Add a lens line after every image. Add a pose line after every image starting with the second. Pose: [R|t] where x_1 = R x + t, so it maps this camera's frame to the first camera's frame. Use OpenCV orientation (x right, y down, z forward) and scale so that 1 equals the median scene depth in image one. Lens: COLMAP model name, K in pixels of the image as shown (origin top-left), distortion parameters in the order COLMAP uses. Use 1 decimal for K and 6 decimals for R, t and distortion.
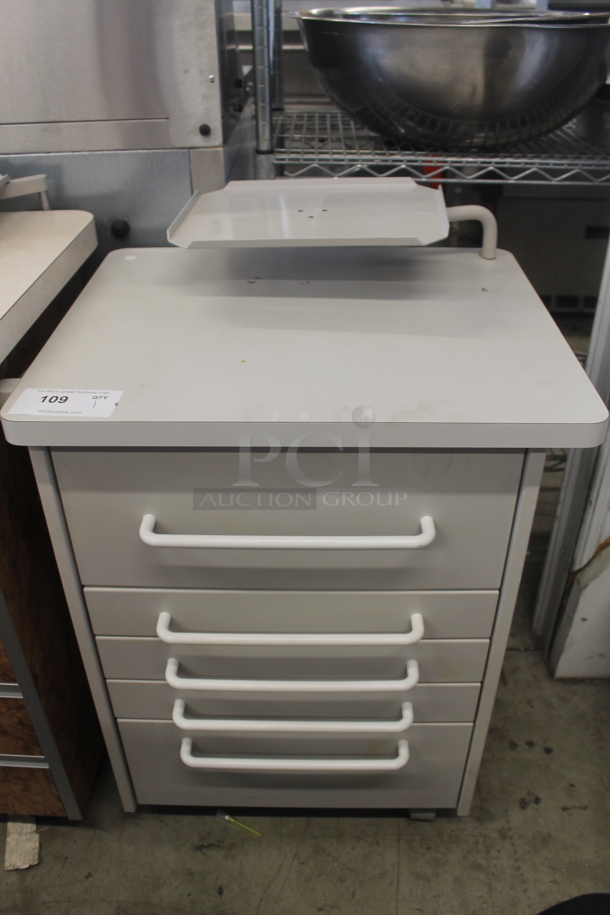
lens RADIAL K [[769.3, 0, 307.9], [0, 769.3, 468.4], [0, 0, 1]] dist [-0.163939, 0.141384]
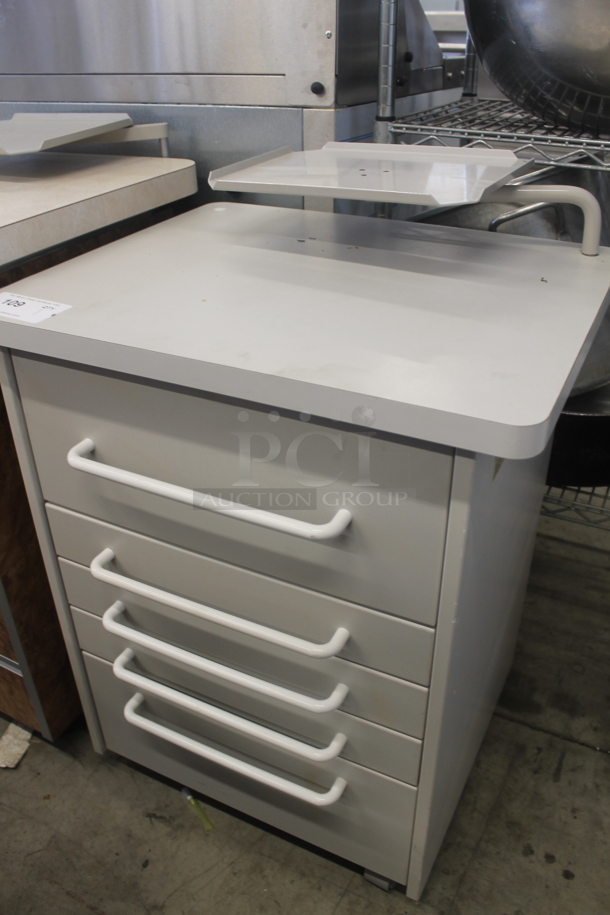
lens RADIAL K [[769.3, 0, 307.9], [0, 769.3, 468.4], [0, 0, 1]] dist [-0.163939, 0.141384]
pose [[0.899947, 0.226105, -0.372790, 0.303196], [-0.240233, 0.970675, 0.008791, 0.014764], [0.363846, 0.081645, 0.927874, 0.141128]]
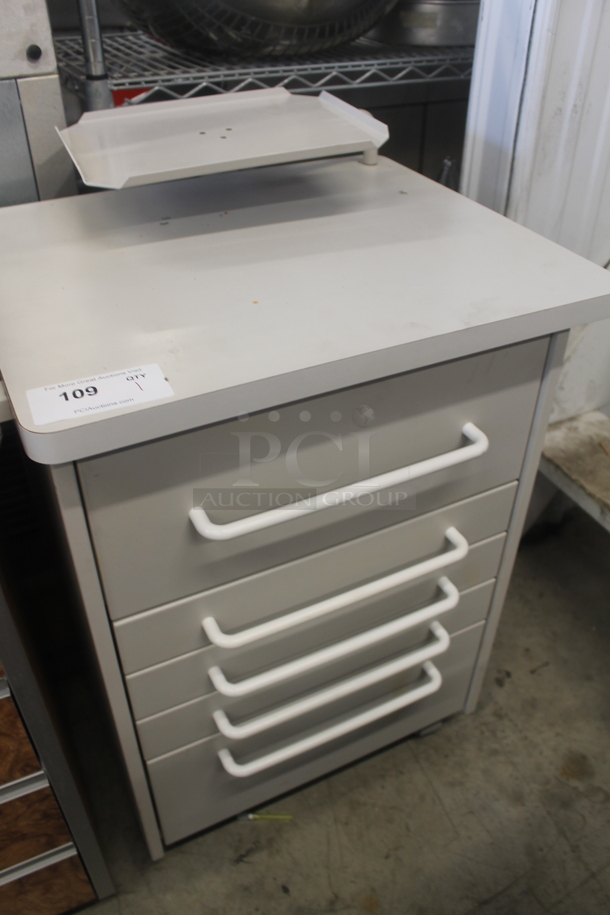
lens RADIAL K [[769.3, 0, 307.9], [0, 769.3, 468.4], [0, 0, 1]] dist [-0.163939, 0.141384]
pose [[0.881740, -0.276544, 0.382176, -0.292510], [0.252174, 0.960994, 0.113575, -0.031285], [-0.398677, -0.003769, 0.917083, 0.137927]]
